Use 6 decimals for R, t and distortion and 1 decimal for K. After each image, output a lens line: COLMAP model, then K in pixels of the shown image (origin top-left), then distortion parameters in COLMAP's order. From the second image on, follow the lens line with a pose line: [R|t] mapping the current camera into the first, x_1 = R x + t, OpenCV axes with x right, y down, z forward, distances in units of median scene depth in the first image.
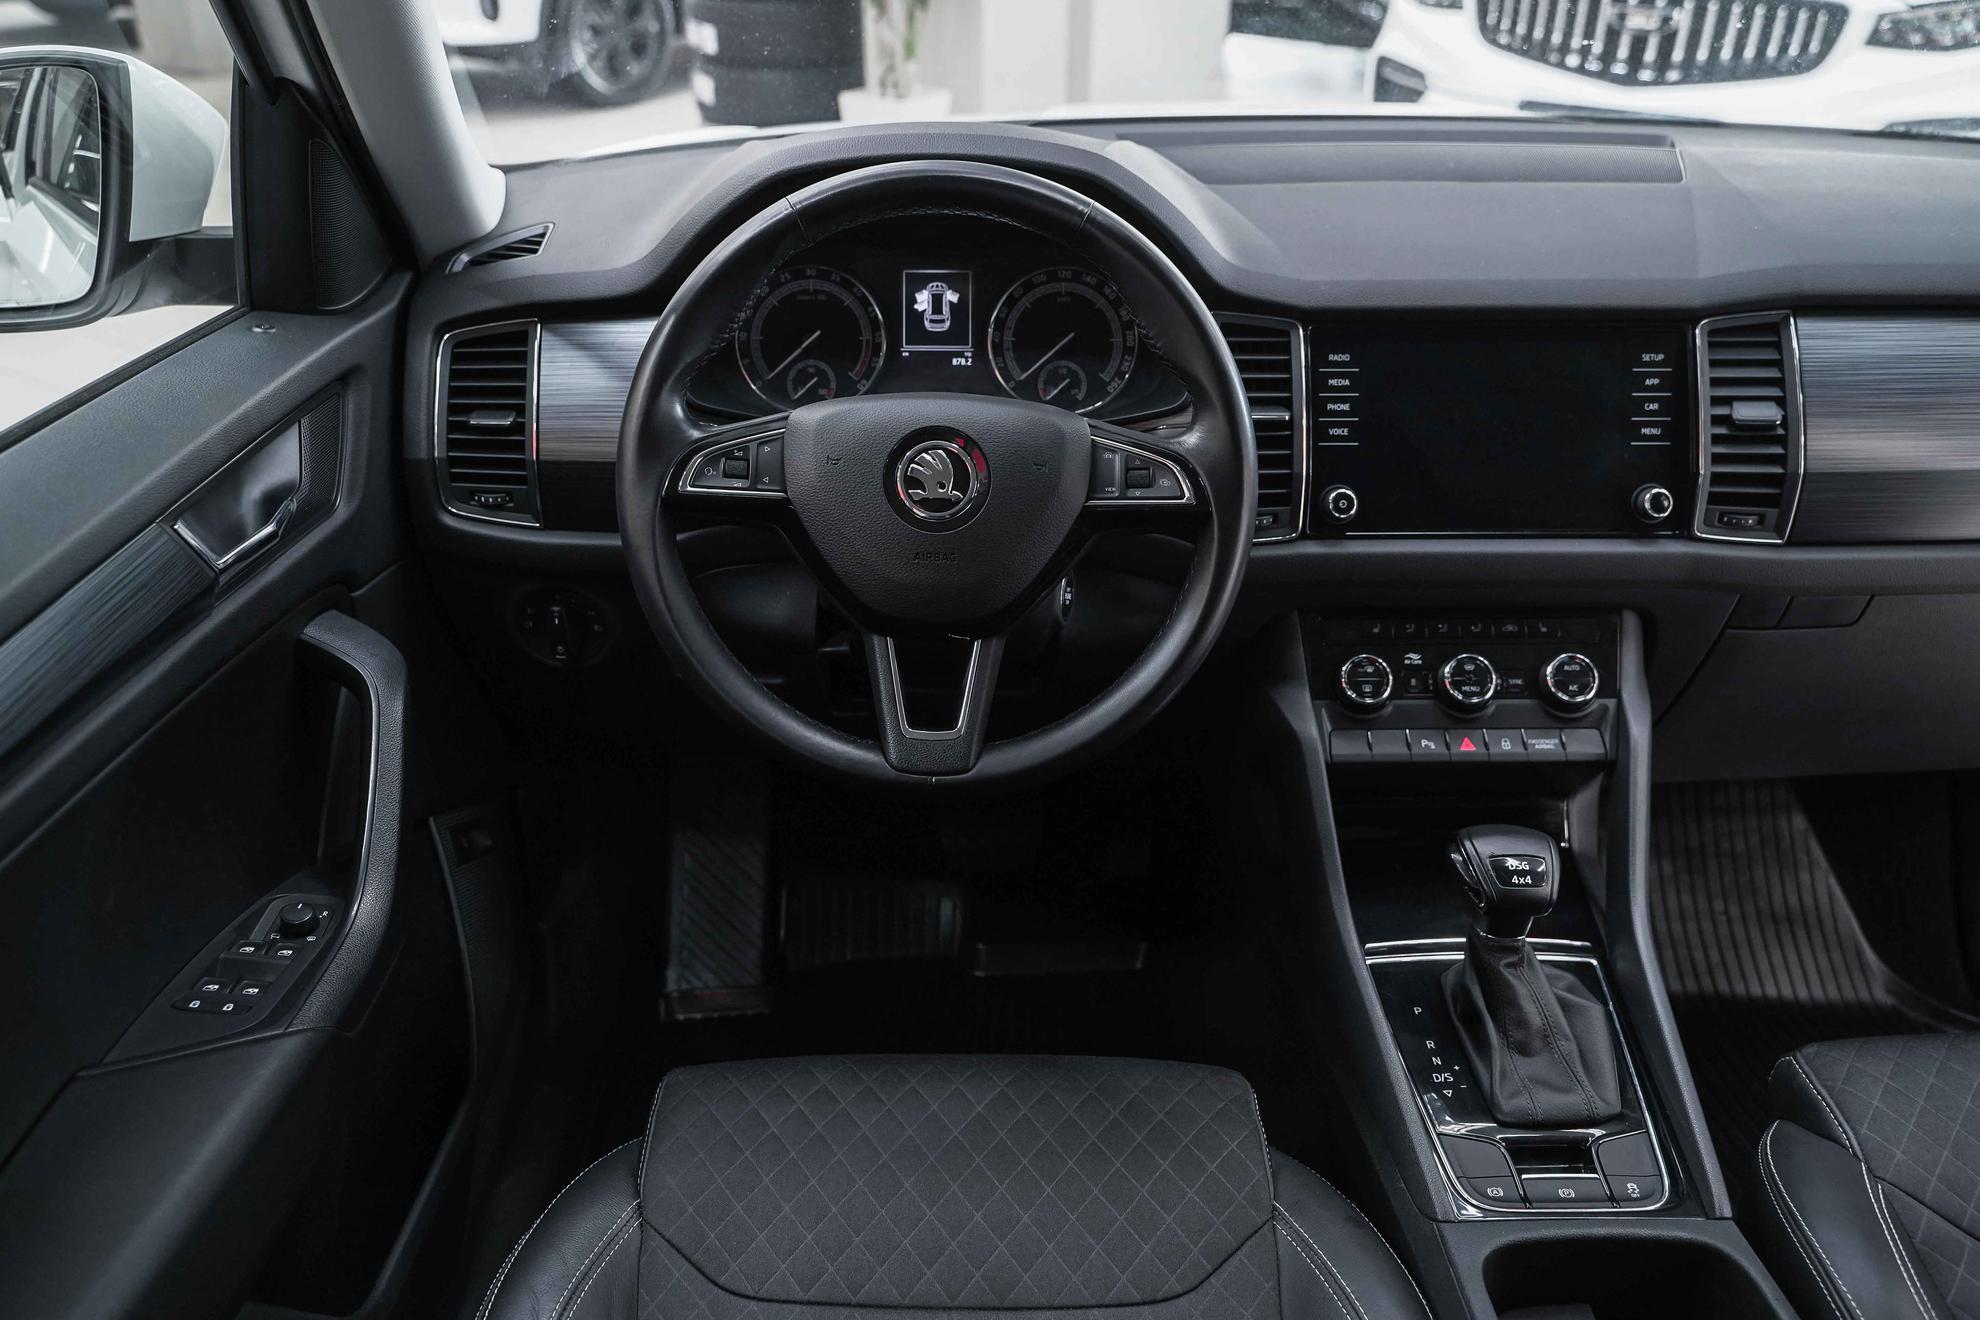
lens RADIAL K [[1596.5, 0, 990.0], [0, 1596.5, 660.0], [0, 0, 1]] dist [-0.000308, 0.003933]
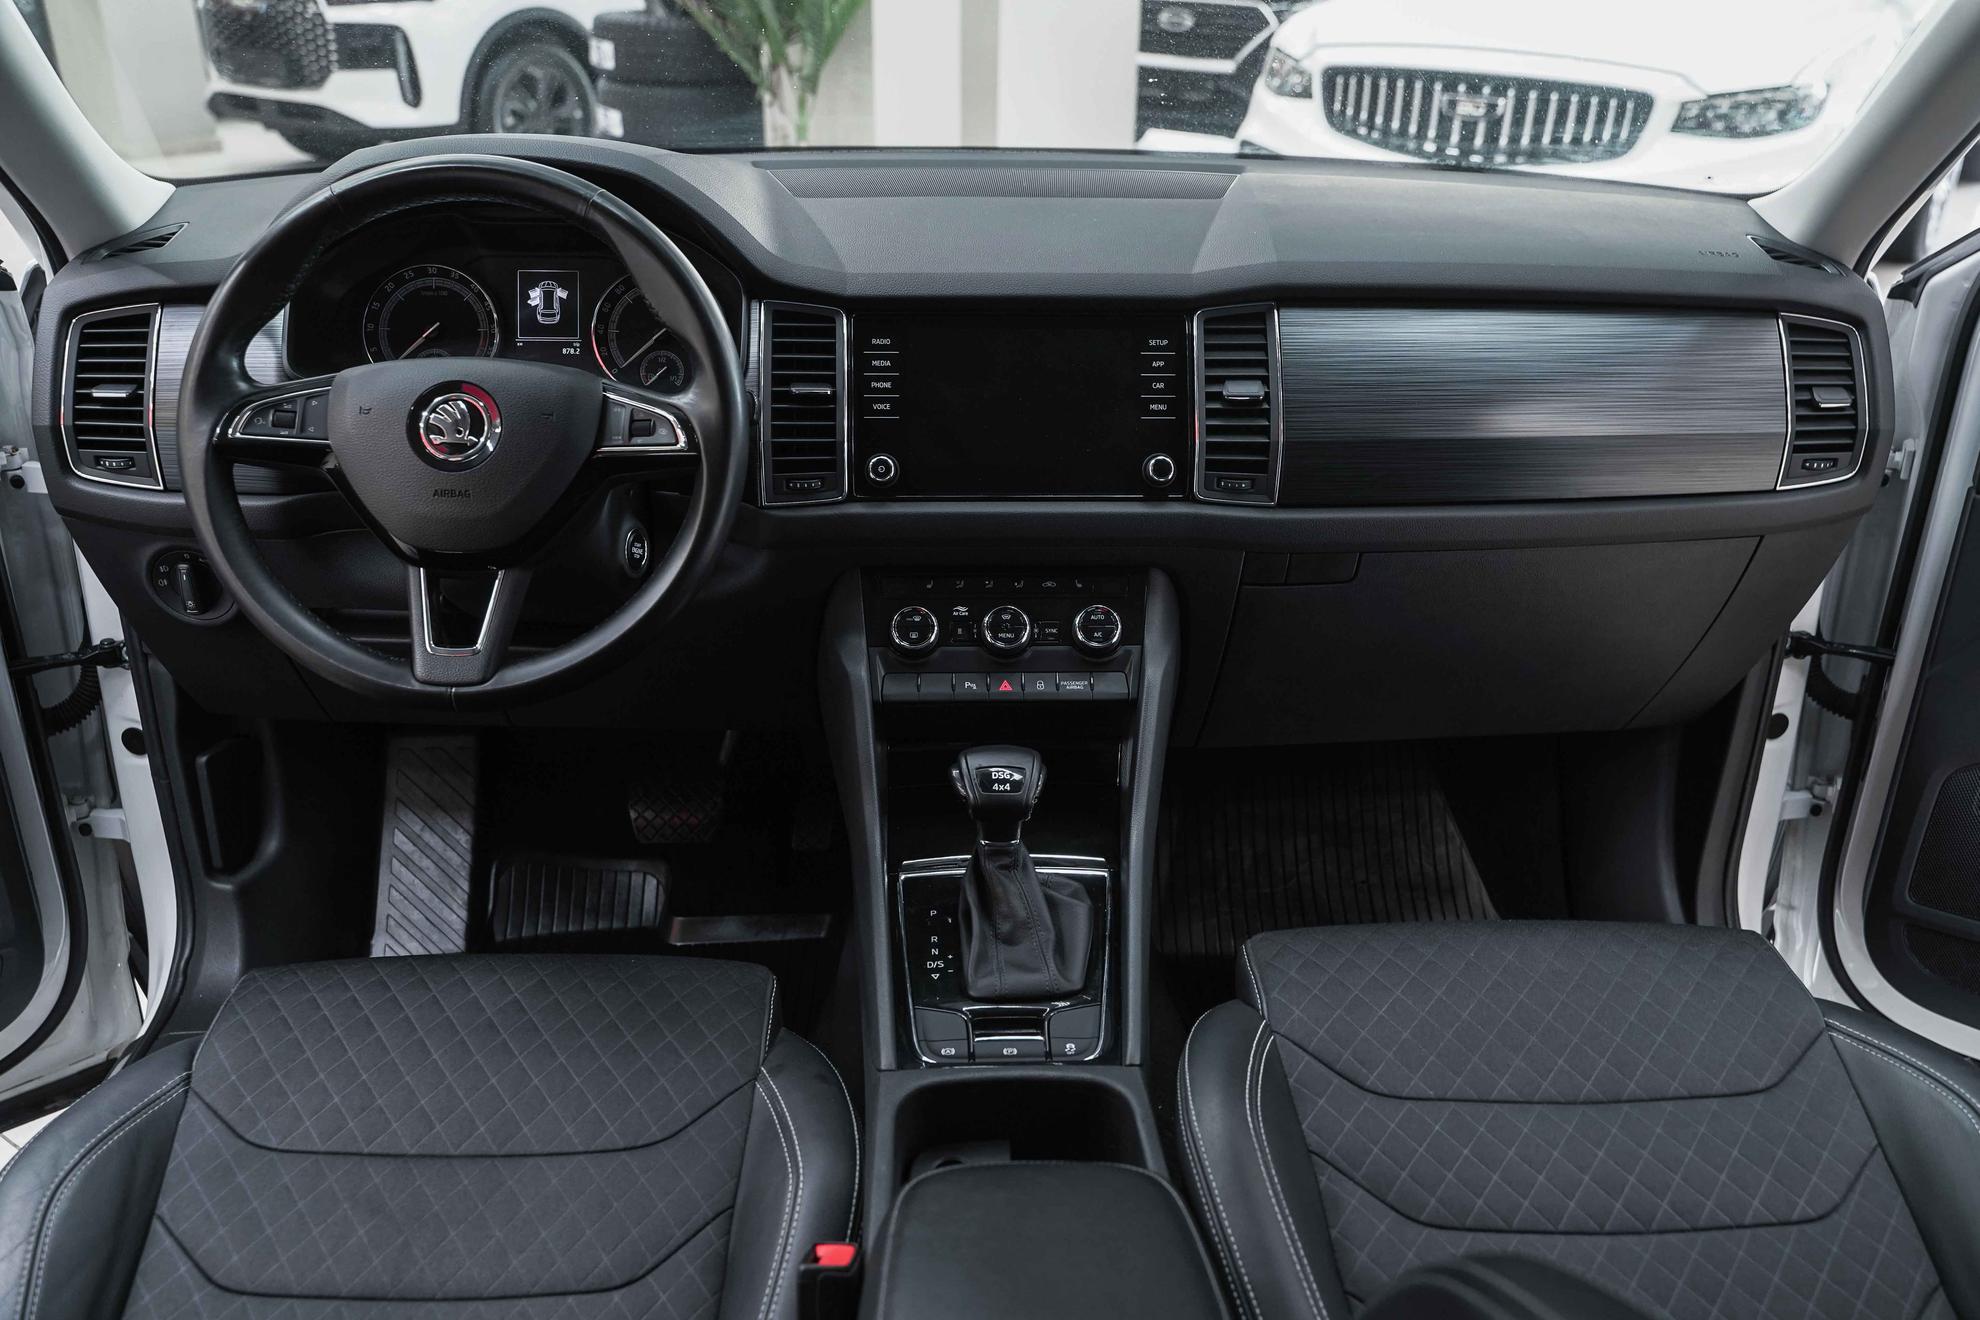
lens RADIAL K [[1584.5, 0, 994.3], [0, 1584.5, 670.2], [0, 0, 1]] dist [-0.004502, -0.001616]
pose [[0.999424, -0.003231, 0.033774, 0.259864], [0.004760, 0.998962, -0.045304, 0.094733], [-0.033593, 0.045439, 0.998402, -0.114342]]
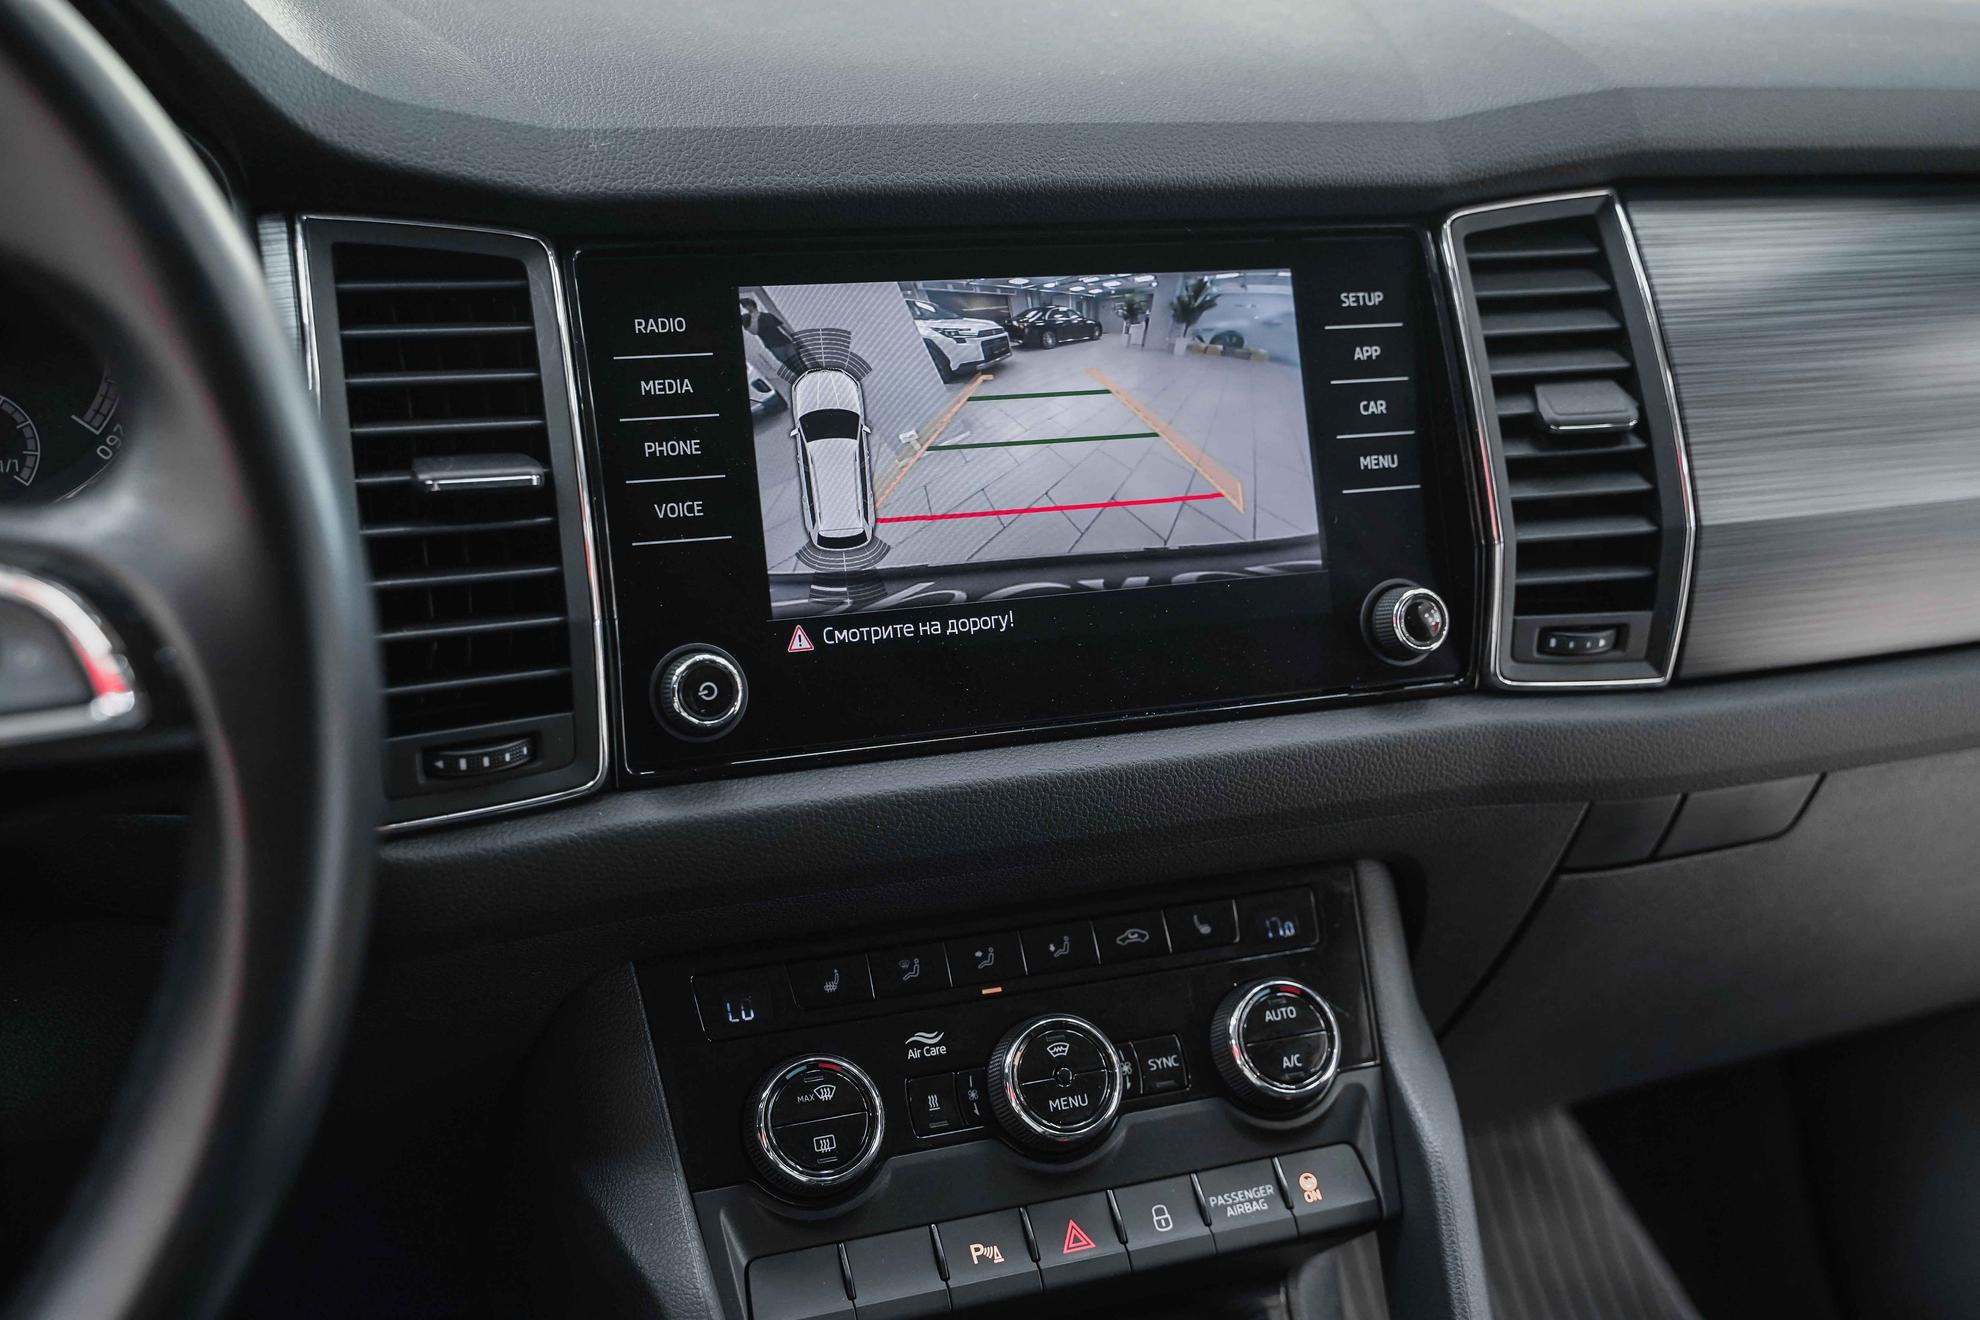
lens RADIAL K [[2006.7, 0, 997.2], [0, 2006.7, 664.7], [0, 0, 1]] dist [-0.004495, -0.004504]
pose [[0.945901, -0.090730, 0.311512, 0.134850], [0.120979, 0.989494, -0.079155, -0.056406], [-0.301058, 0.112560, 0.946940, 0.511484]]
